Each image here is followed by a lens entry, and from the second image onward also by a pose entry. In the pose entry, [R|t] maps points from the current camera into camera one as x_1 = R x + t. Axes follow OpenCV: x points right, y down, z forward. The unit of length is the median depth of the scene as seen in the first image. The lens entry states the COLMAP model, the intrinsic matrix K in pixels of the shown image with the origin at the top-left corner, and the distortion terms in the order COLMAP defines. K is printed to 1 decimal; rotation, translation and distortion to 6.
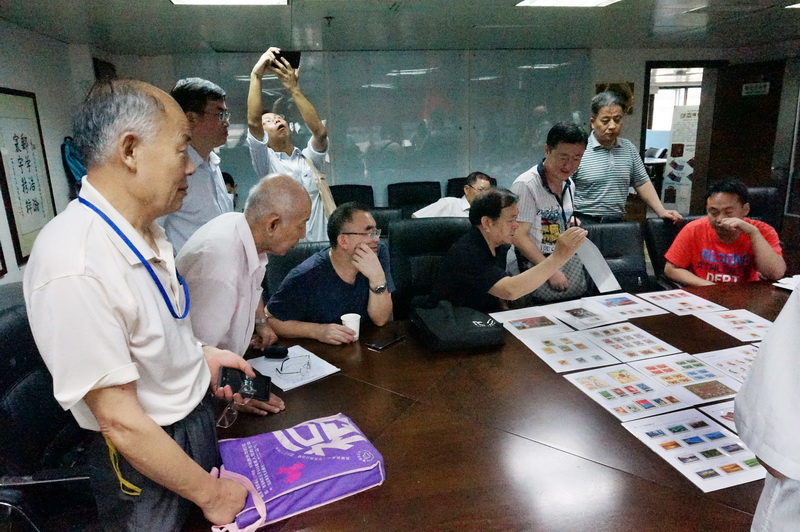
lens RADIAL K [[541.1, 0, 400.0], [0, 541.1, 266.0], [0, 0, 1]] dist [-0.048379, 0.038358]
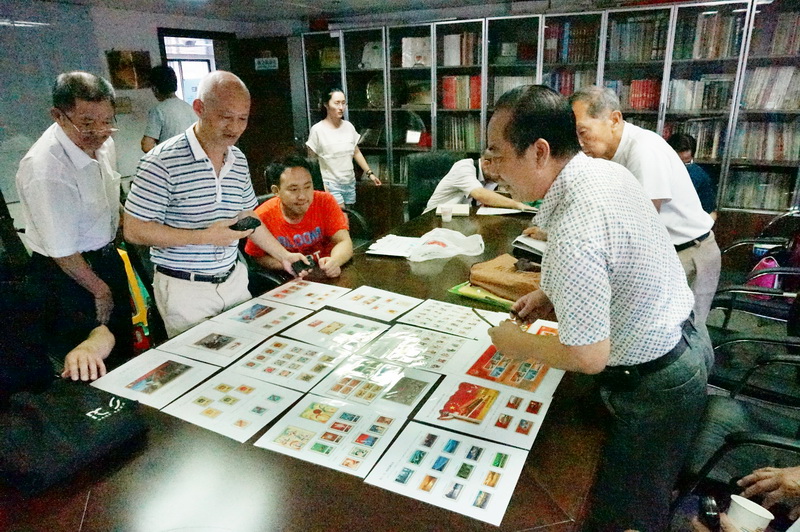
lens RADIAL K [[541.1, 0, 400.0], [0, 541.1, 266.0], [0, 0, 1]] dist [-0.048379, 0.038358]
pose [[0.644486, -0.223187, 0.731318, -0.046965], [0.189845, 0.973209, 0.129704, -0.081337], [-0.740673, 0.055244, 0.669590, 0.304735]]
